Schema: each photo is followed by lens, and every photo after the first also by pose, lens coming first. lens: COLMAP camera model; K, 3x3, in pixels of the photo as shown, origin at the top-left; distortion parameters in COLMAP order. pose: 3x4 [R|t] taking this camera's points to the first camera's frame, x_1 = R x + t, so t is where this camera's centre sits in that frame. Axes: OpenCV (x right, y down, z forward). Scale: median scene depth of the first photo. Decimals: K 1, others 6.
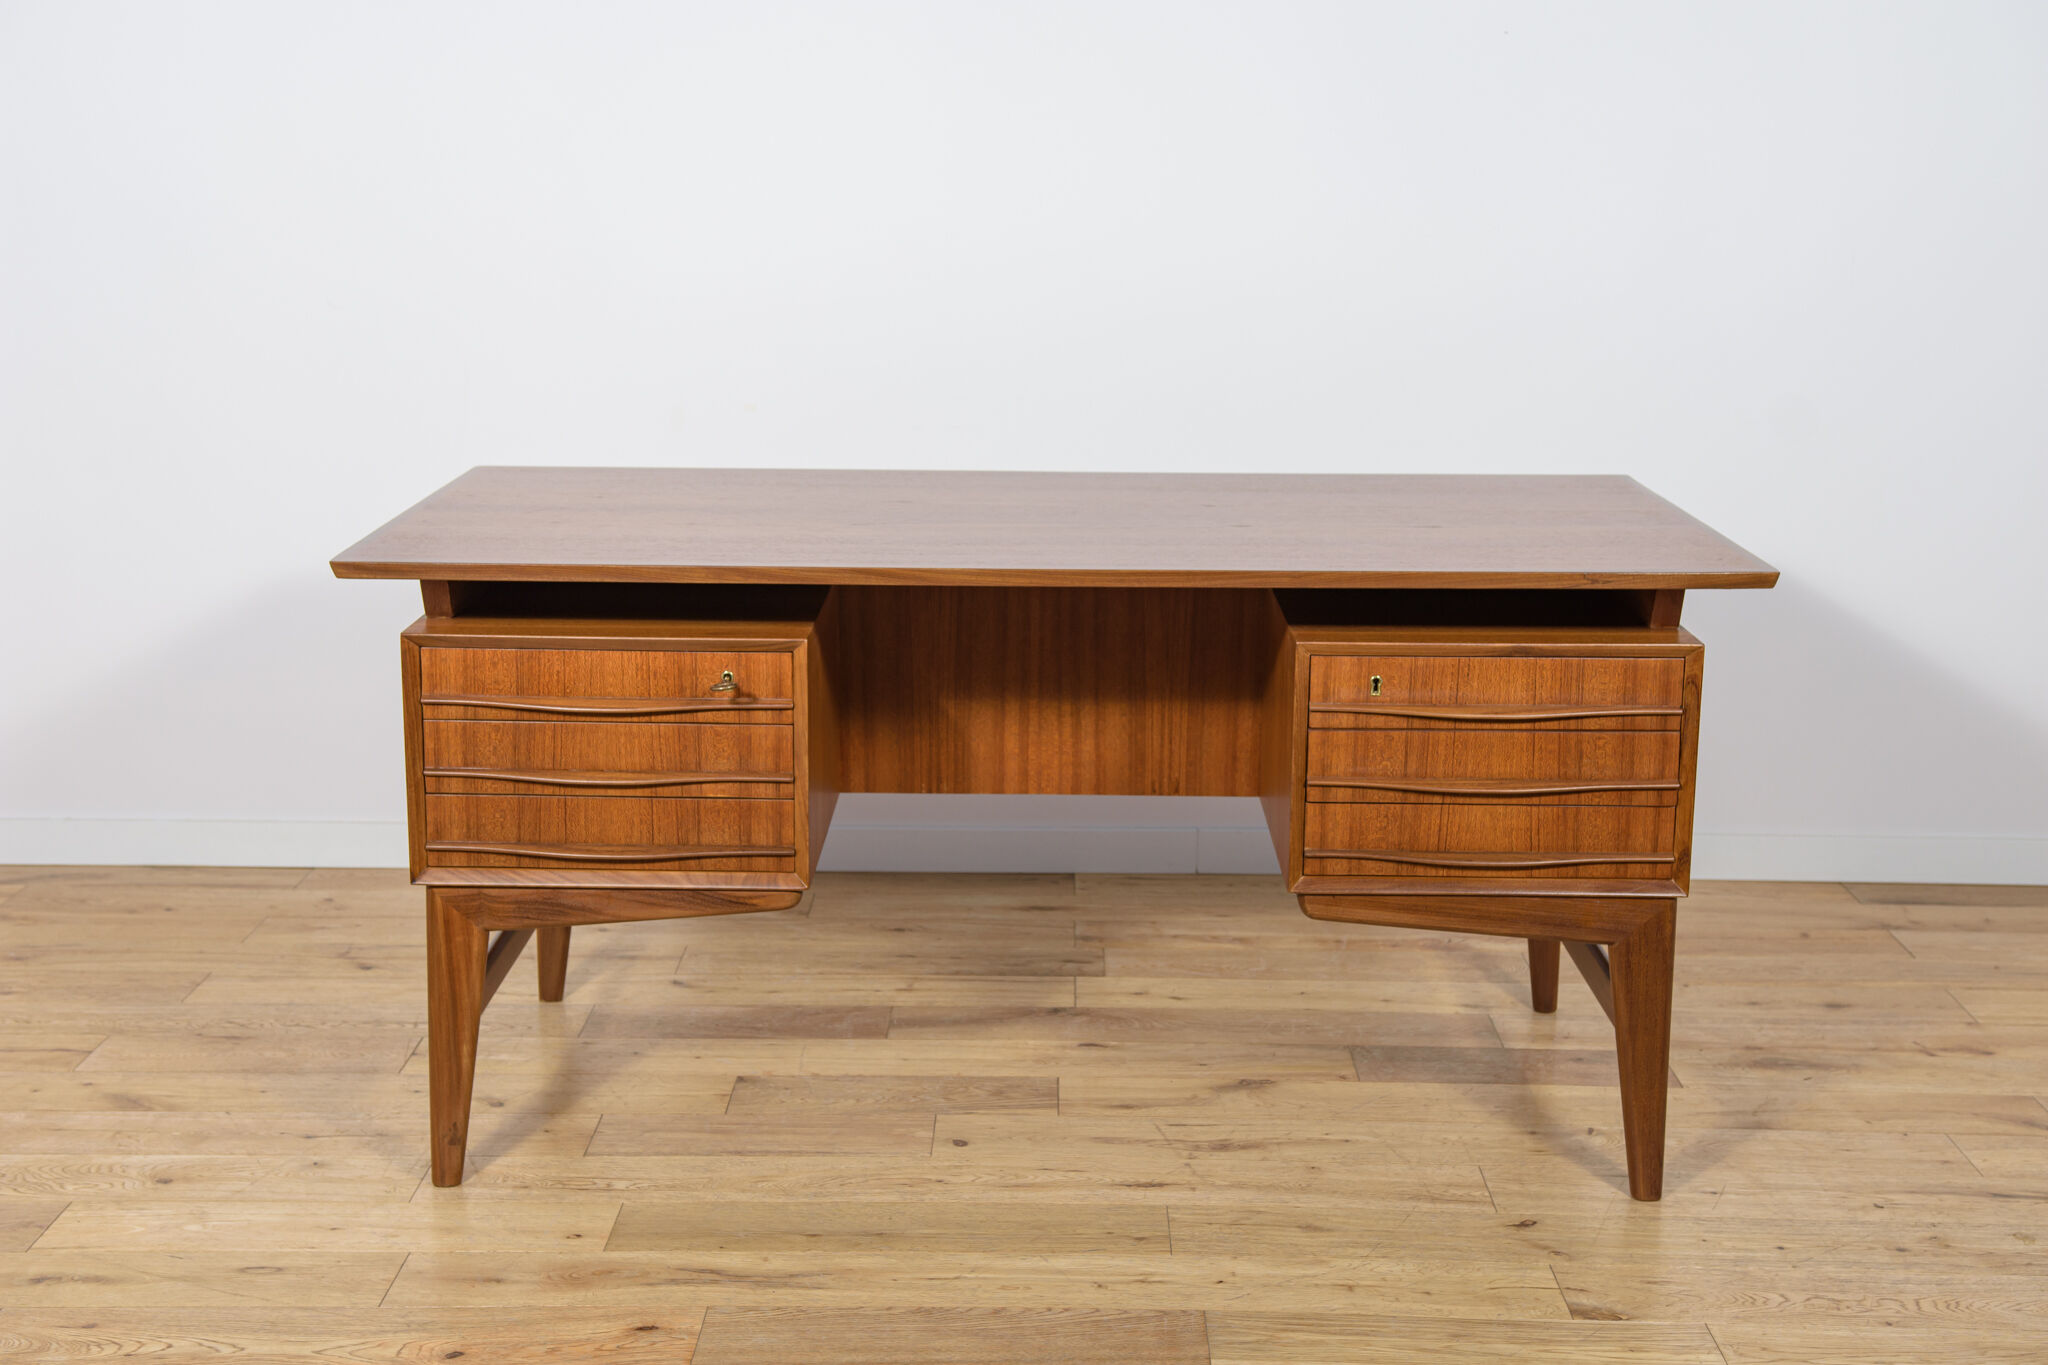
lens RADIAL K [[2614.9, 0, 1024.0], [0, 2614.9, 682.5], [0, 0, 1]] dist [0.036710, 0.185766]
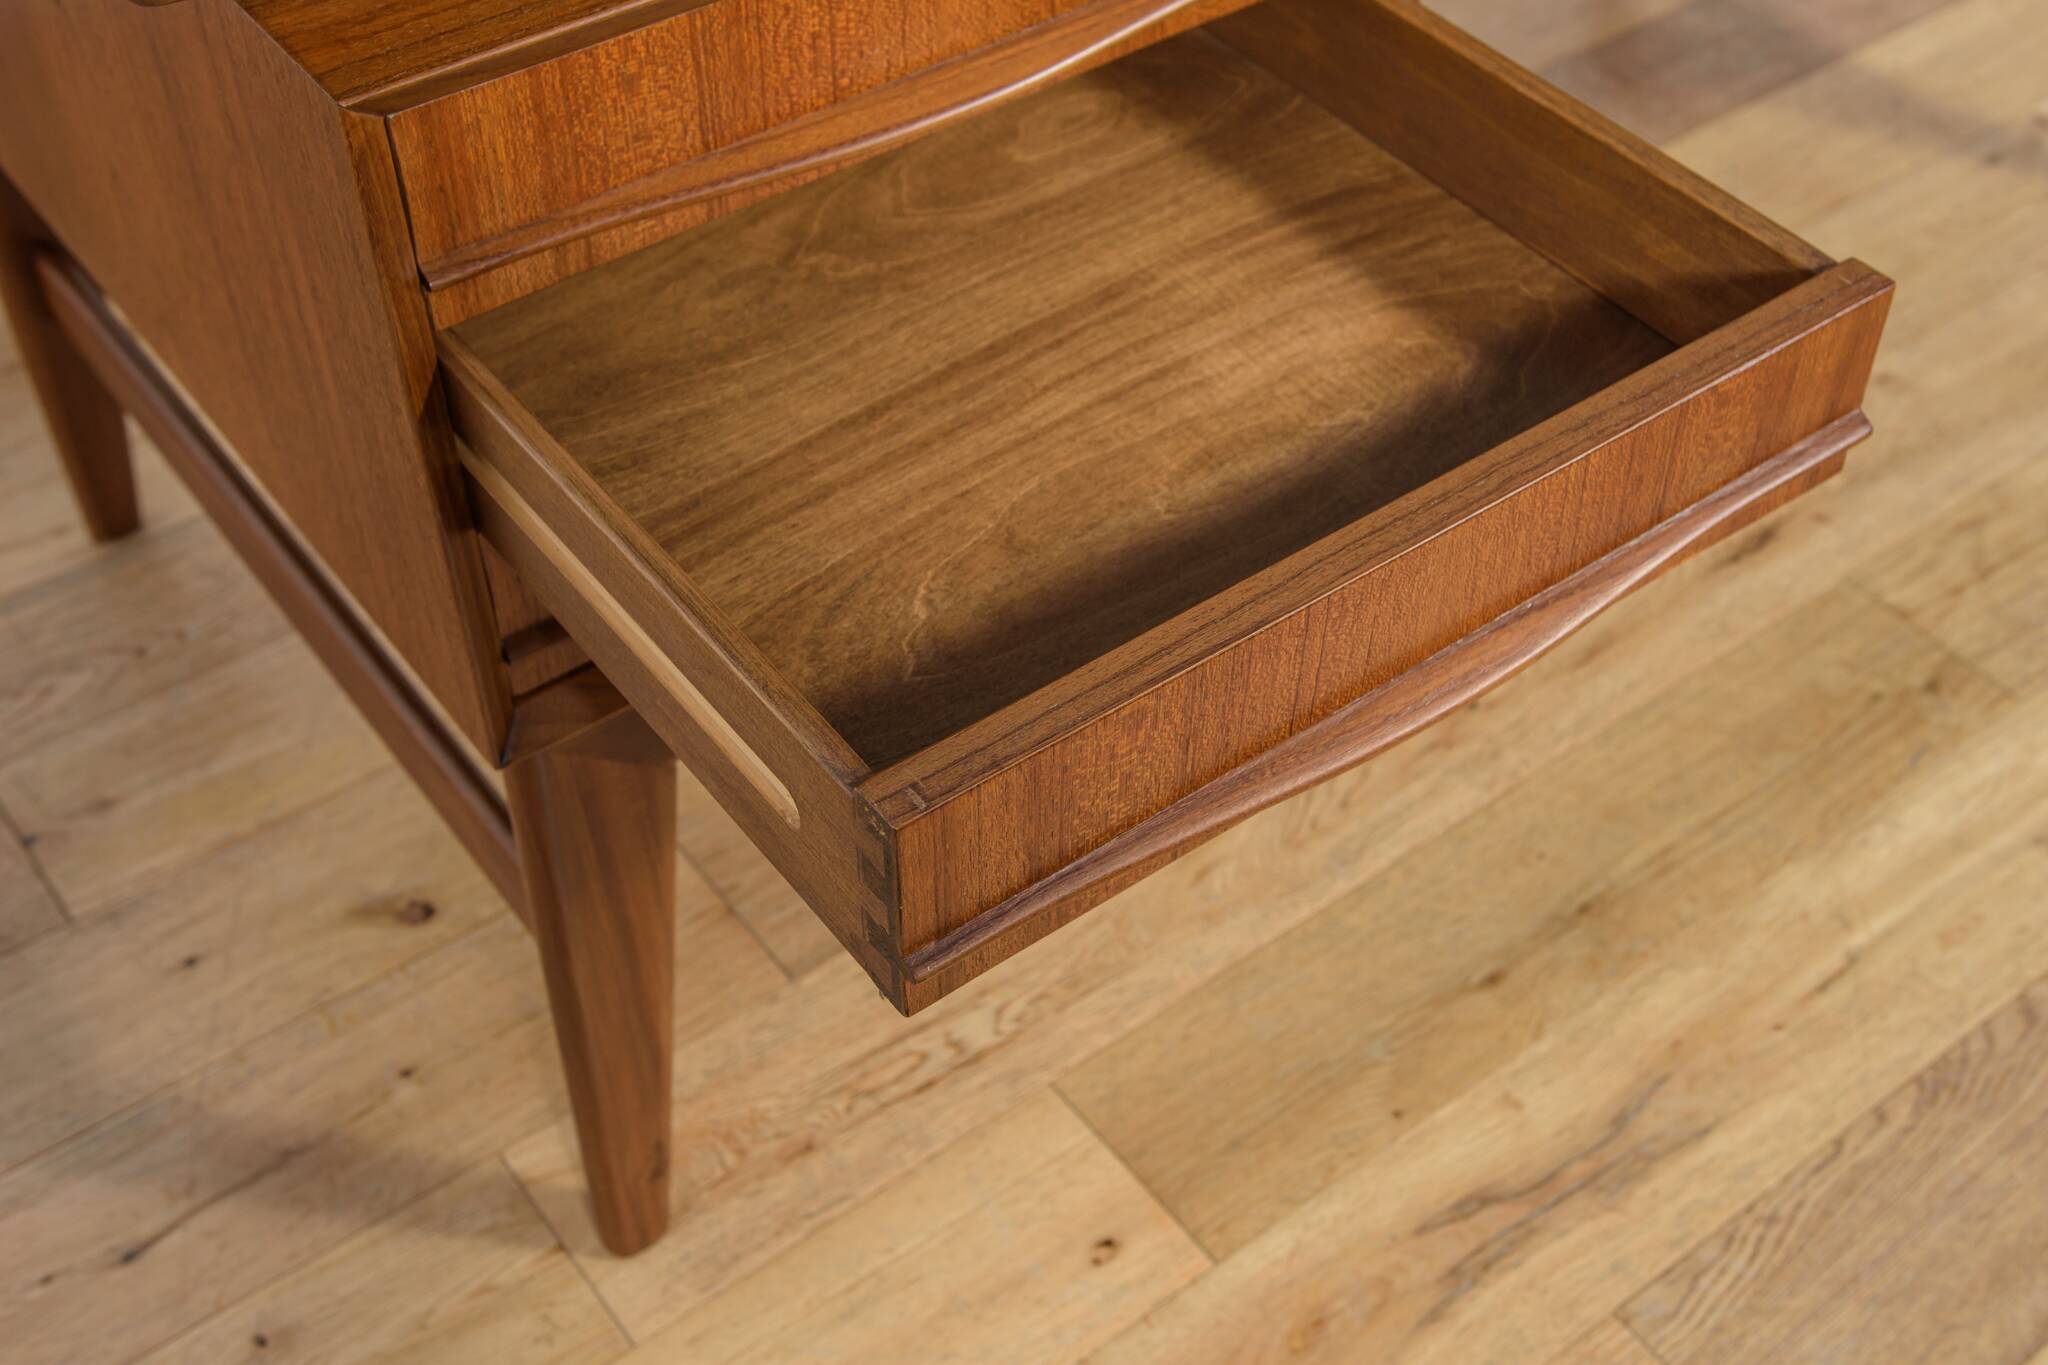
lens RADIAL K [[2462.4, 0, 1108.3], [0, 2462.4, 619.3], [0, 0, 1]] dist [0.019793, 0.023051]
pose [[0.784187, -0.431077, 0.446344, -0.287279], [0.129694, 0.817277, 0.561461, -0.098173], [-0.606820, -0.382402, 0.696806, 0.701610]]
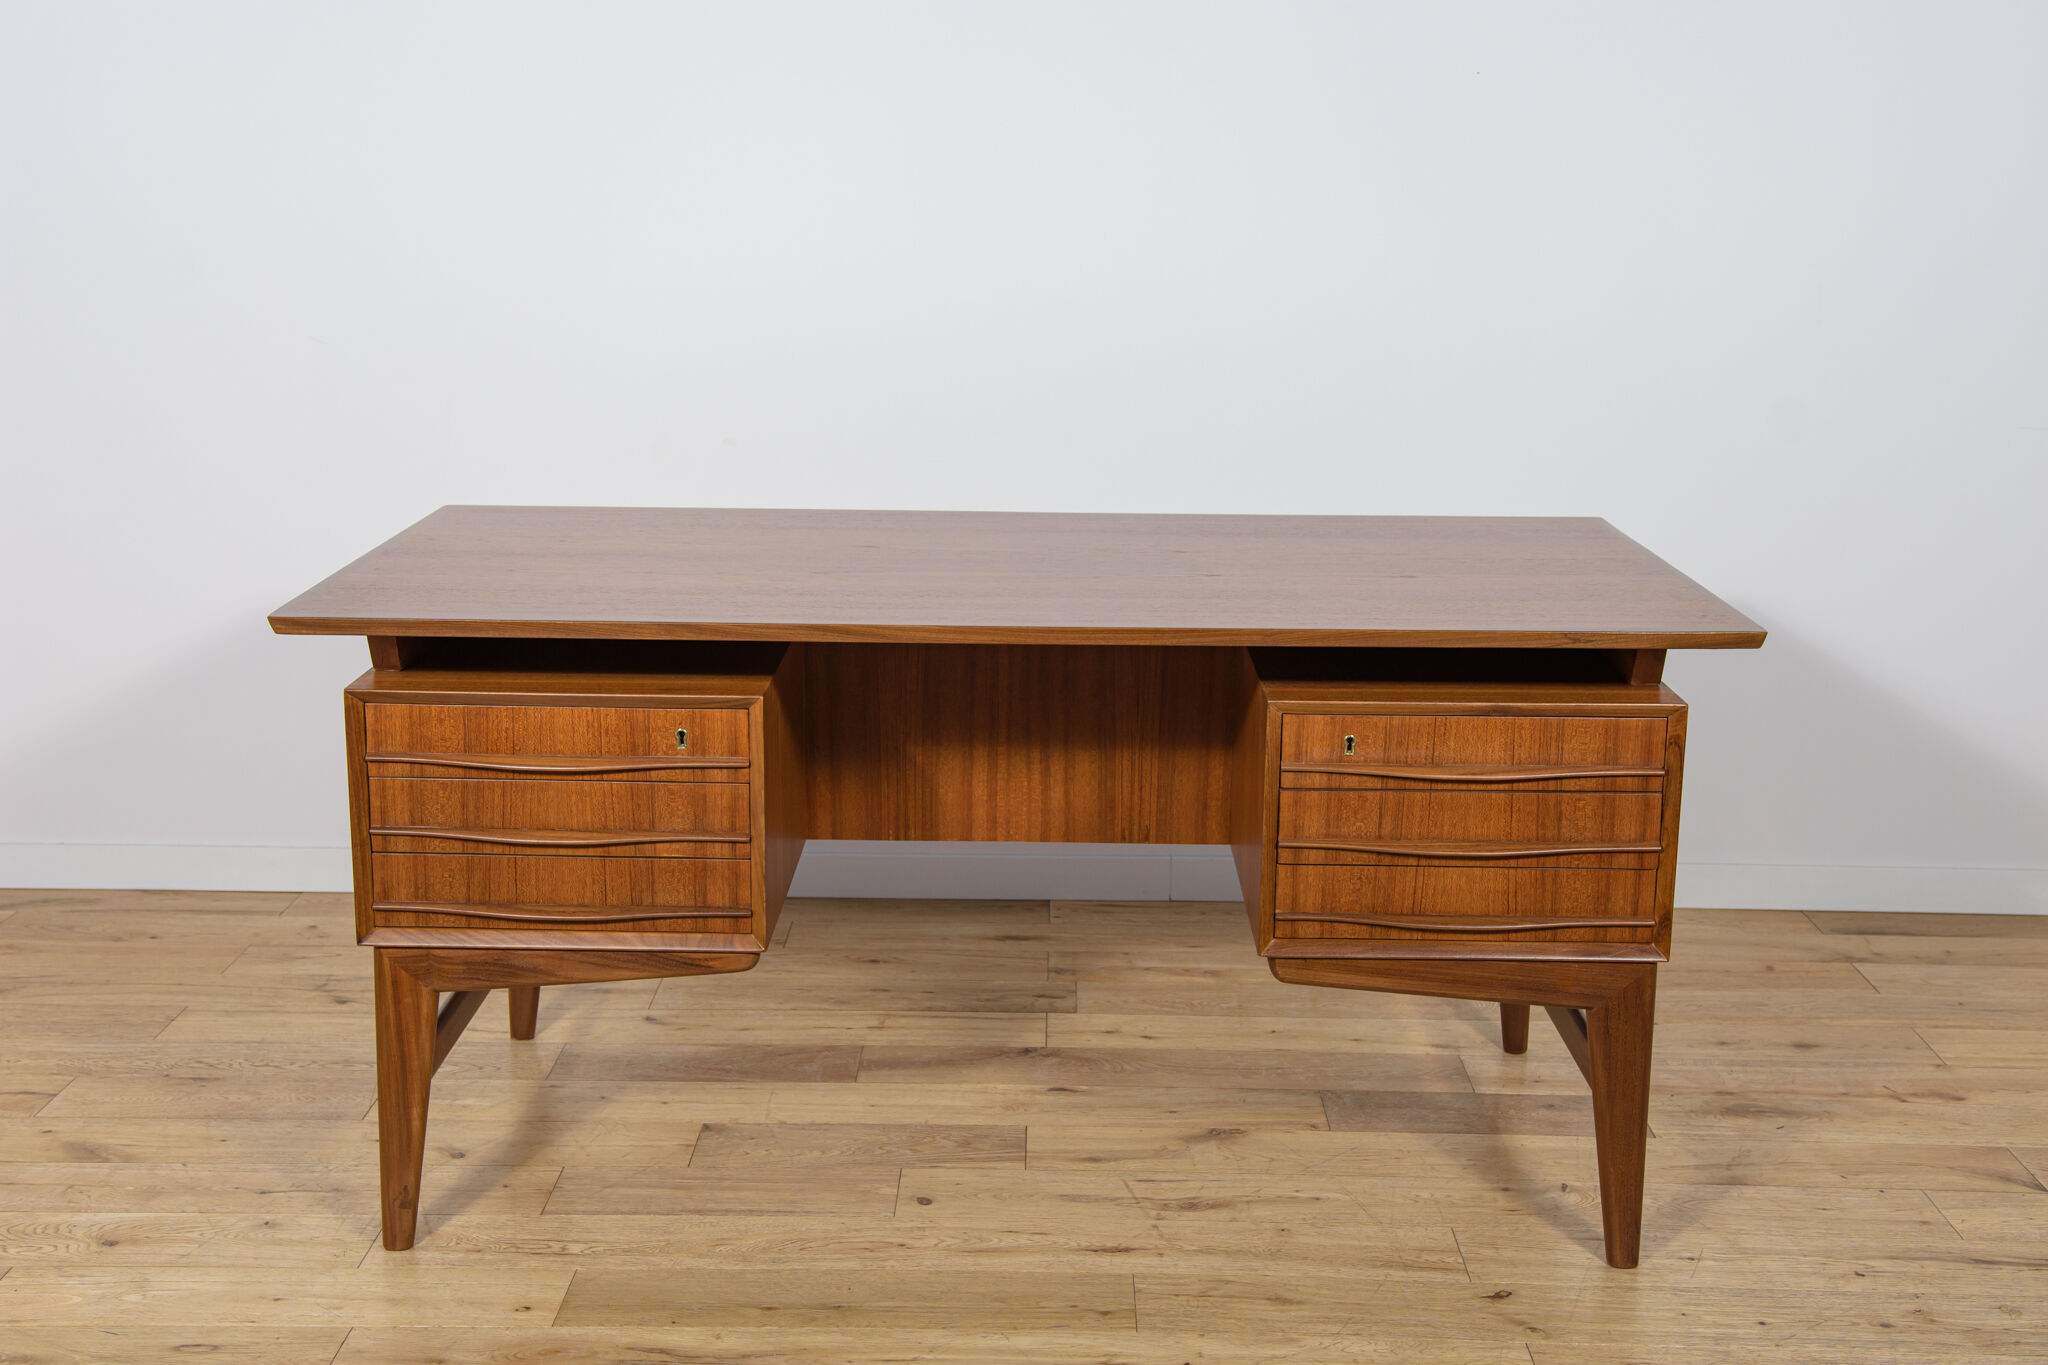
lens RADIAL K [[2361.0, 0, 1024.0], [0, 2361.0, 682.5], [0, 0, 1]] dist [0.008457, 0.147887]
pose [[0.999997, 0.002486, -0.000123, 0.012828], [-0.002485, 0.999951, 0.009548, -0.027936], [0.000147, -0.009548, 0.999954, 0.115975]]
